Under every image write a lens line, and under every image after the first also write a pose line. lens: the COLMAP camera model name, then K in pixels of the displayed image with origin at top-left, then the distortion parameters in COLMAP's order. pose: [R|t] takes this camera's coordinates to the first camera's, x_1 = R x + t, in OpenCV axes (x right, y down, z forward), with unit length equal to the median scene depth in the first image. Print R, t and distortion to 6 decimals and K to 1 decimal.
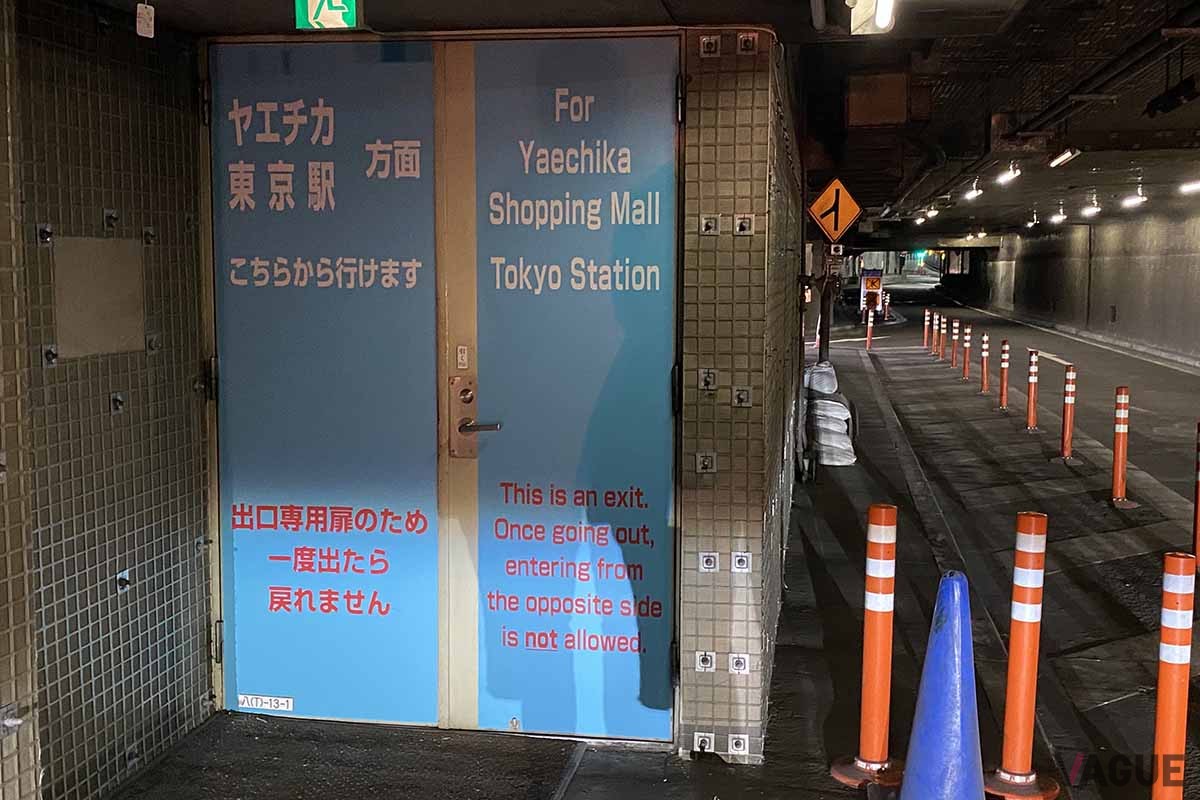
lens RADIAL K [[1294.0, 0, 595.0], [0, 1294.0, 385.7], [0, 0, 1]] dist [0.179151, -0.524259]
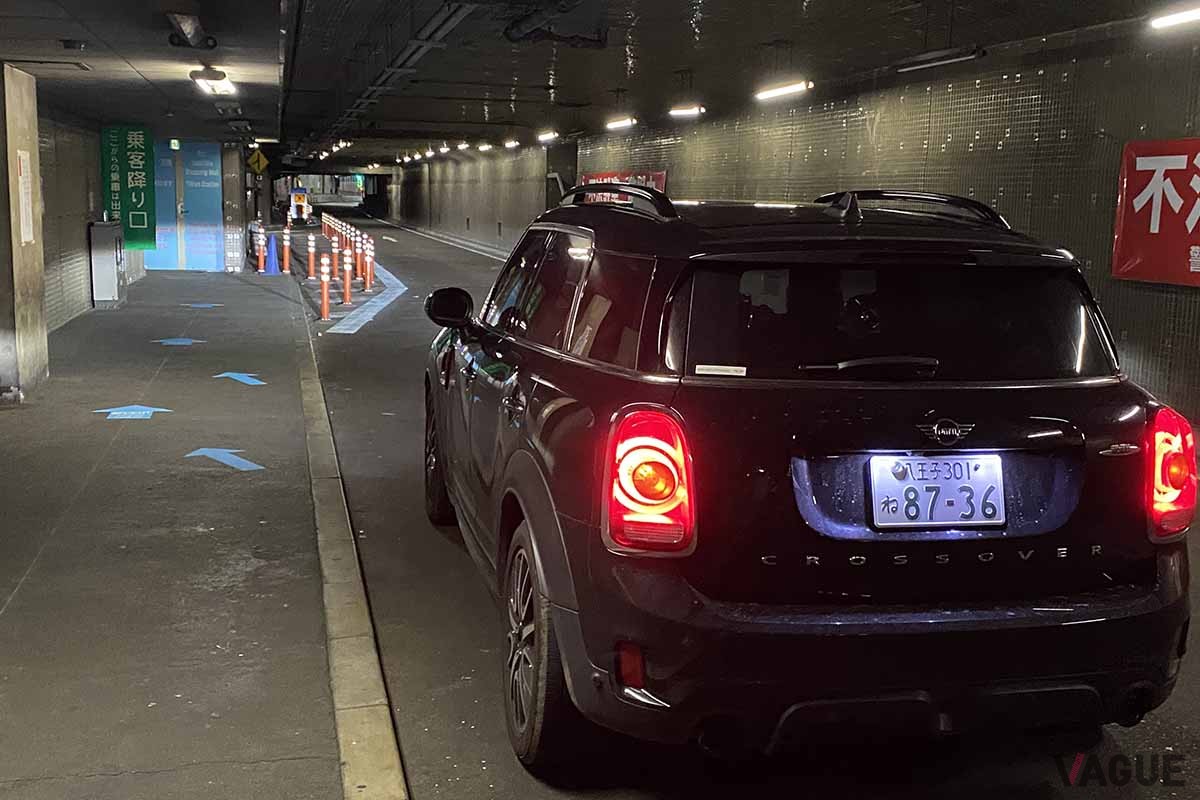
lens RADIAL K [[1296.6, 0, 618.2], [0, 1296.6, 391.1], [0, 0, 1]] dist [0.152026, -0.427214]
pose [[0.908763, -0.046175, 0.414751, -0.743114], [0.019695, 0.997498, 0.067899, 0.434898], [-0.416848, -0.053535, 0.907398, -4.709773]]
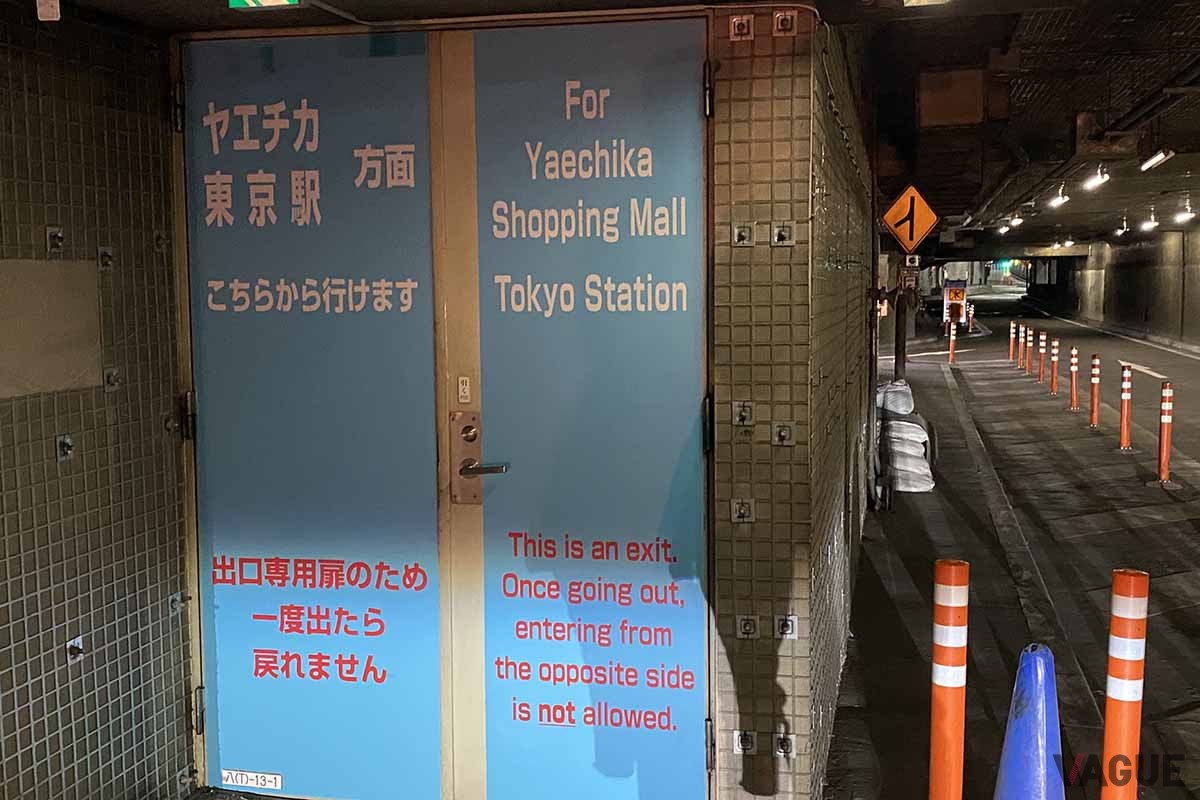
lens RADIAL K [[1294.0, 0, 595.0], [0, 1294.0, 385.7], [0, 0, 1]] dist [0.179151, -0.524259]
pose [[0.998114, -0.008337, -0.060812, 0.039100], [0.007634, 0.999901, -0.011780, -0.013428], [0.060904, 0.011294, 0.998080, 0.127336]]
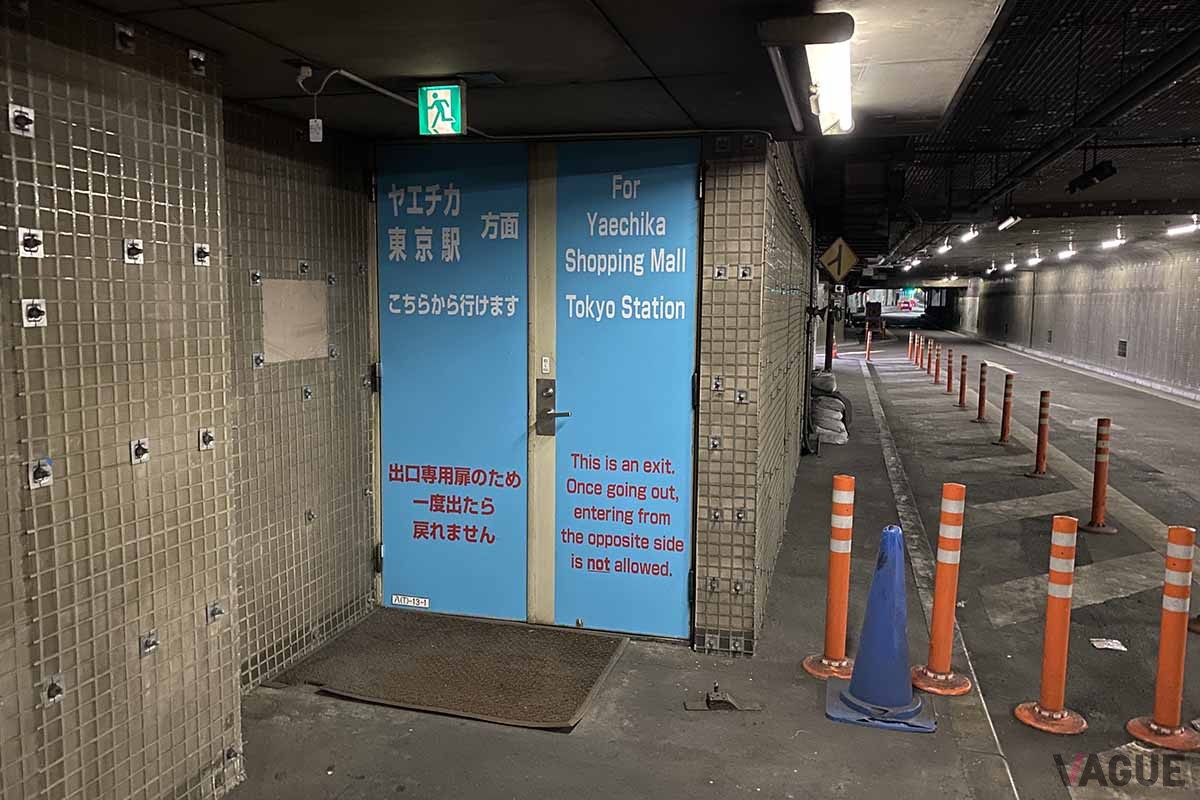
lens RADIAL K [[900.9, 0, 597.0], [0, 900.9, 397.5], [0, 0, 1]] dist [0.118820, -0.233890]
pose [[0.996144, 0.016180, -0.086226, 0.039246], [-0.014683, 0.999731, 0.017958, -0.004857], [0.086493, -0.016622, 0.996114, 0.018207]]
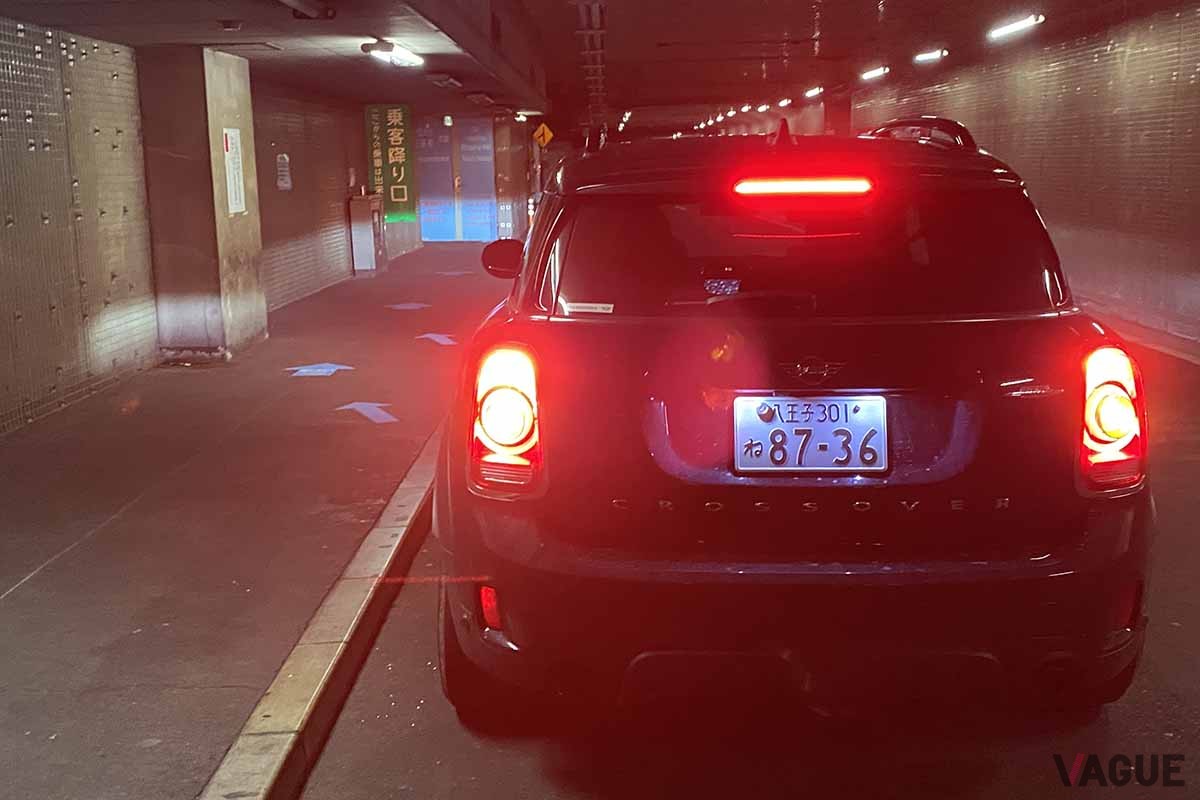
lens RADIAL K [[1296.6, 0, 618.2], [0, 1296.6, 391.1], [0, 0, 1]] dist [0.152026, -0.427214]
pose [[0.982165, -0.055900, 0.179517, -0.484559], [0.040925, 0.995449, 0.086064, 0.460462], [-0.183510, -0.077182, 0.979983, -4.769275]]
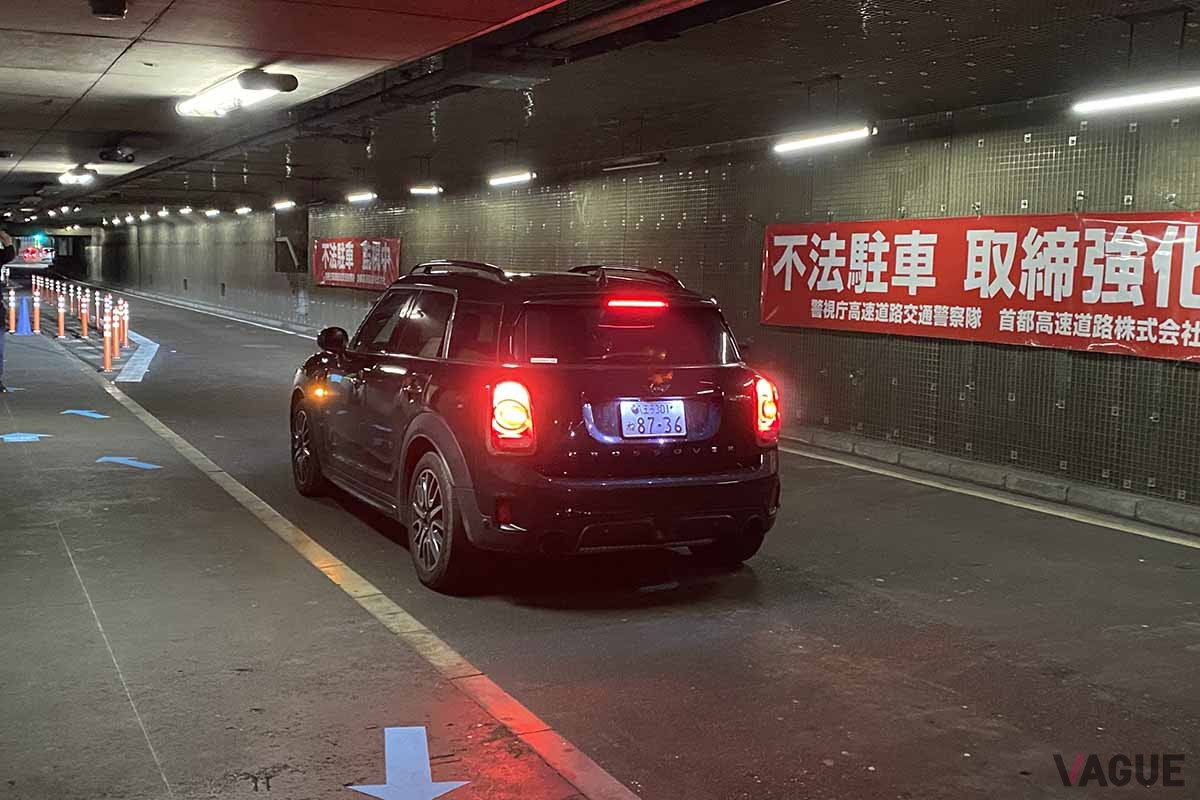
lens RADIAL K [[1289.4, 0, 604.2], [0, 1289.4, 385.0], [0, 0, 1]] dist [0.157461, -0.530773]
pose [[0.796166, -0.045150, 0.603392, -1.211444], [0.037891, 0.998975, 0.024755, 0.470053], [-0.603891, 0.003154, 0.797061, -5.262624]]
